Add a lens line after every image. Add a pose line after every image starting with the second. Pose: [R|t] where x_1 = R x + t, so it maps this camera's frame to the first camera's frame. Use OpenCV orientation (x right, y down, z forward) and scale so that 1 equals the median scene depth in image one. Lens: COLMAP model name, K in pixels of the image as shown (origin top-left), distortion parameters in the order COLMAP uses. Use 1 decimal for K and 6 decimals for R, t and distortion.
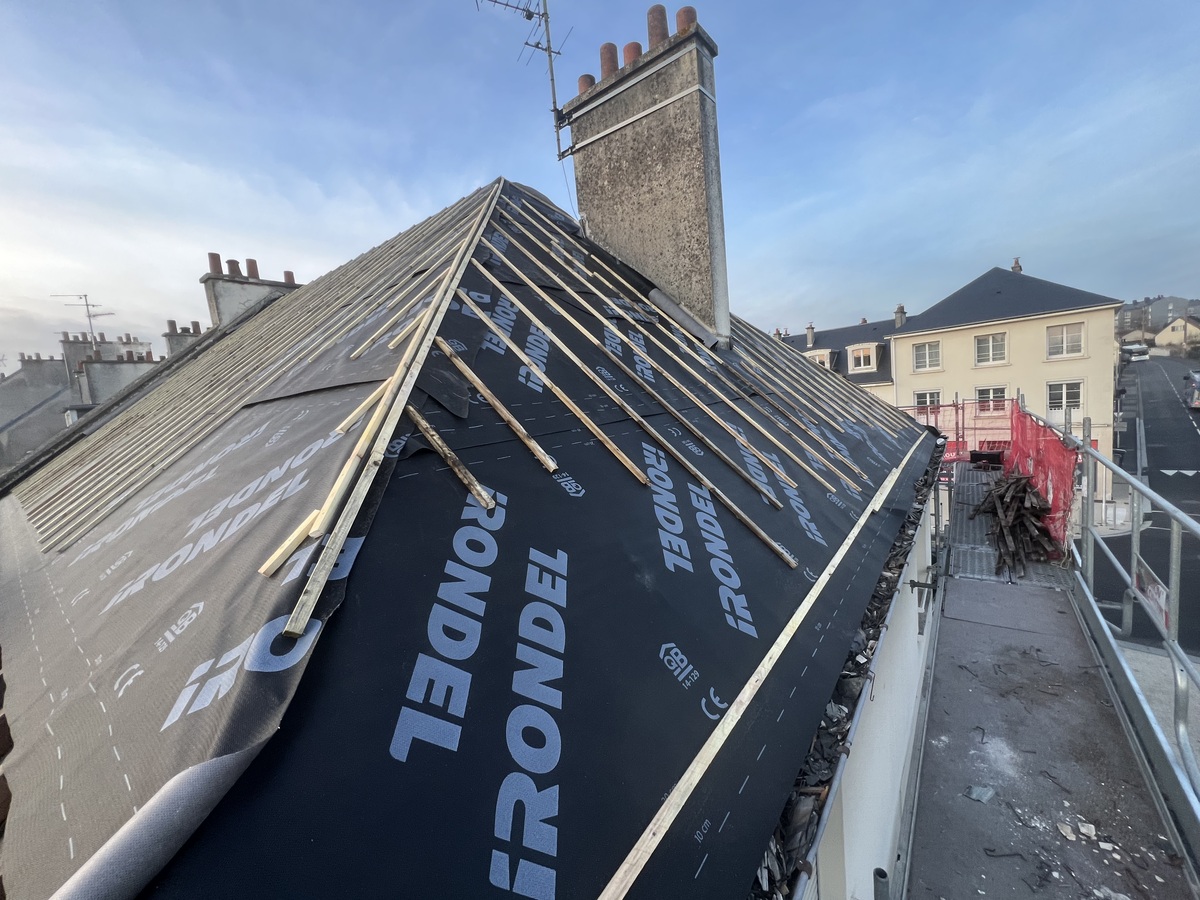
lens RADIAL K [[477.0, 0, 600.0], [0, 477.0, 450.0], [0, 0, 1]] dist [-0.001744, -0.000216]
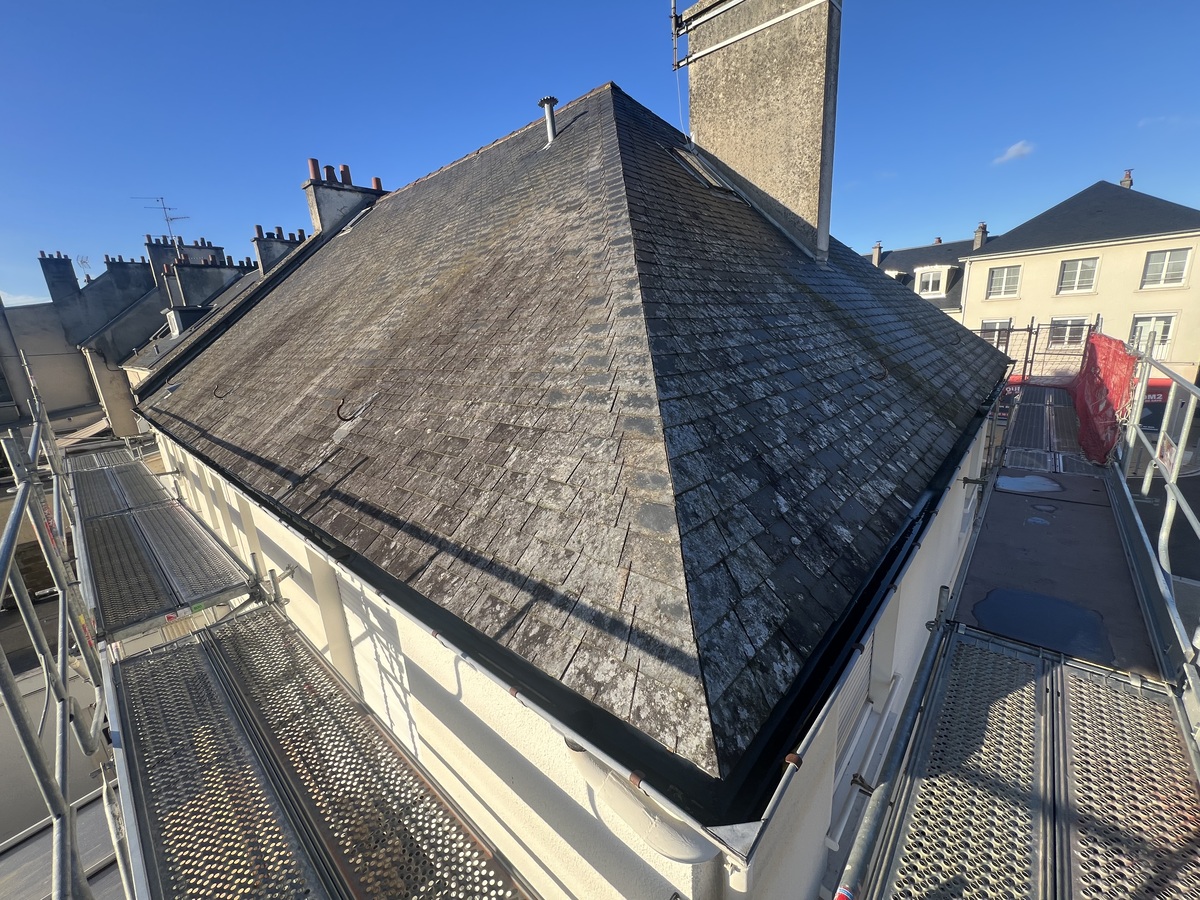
lens RADIAL K [[477.0, 0, 600.0], [0, 477.0, 450.0], [0, 0, 1]] dist [-0.001744, -0.000216]
pose [[0.996503, 0.051006, -0.066179, -0.091353], [-0.039749, 0.986079, 0.161458, 0.032896], [0.073493, -0.158263, 0.984658, -0.113635]]
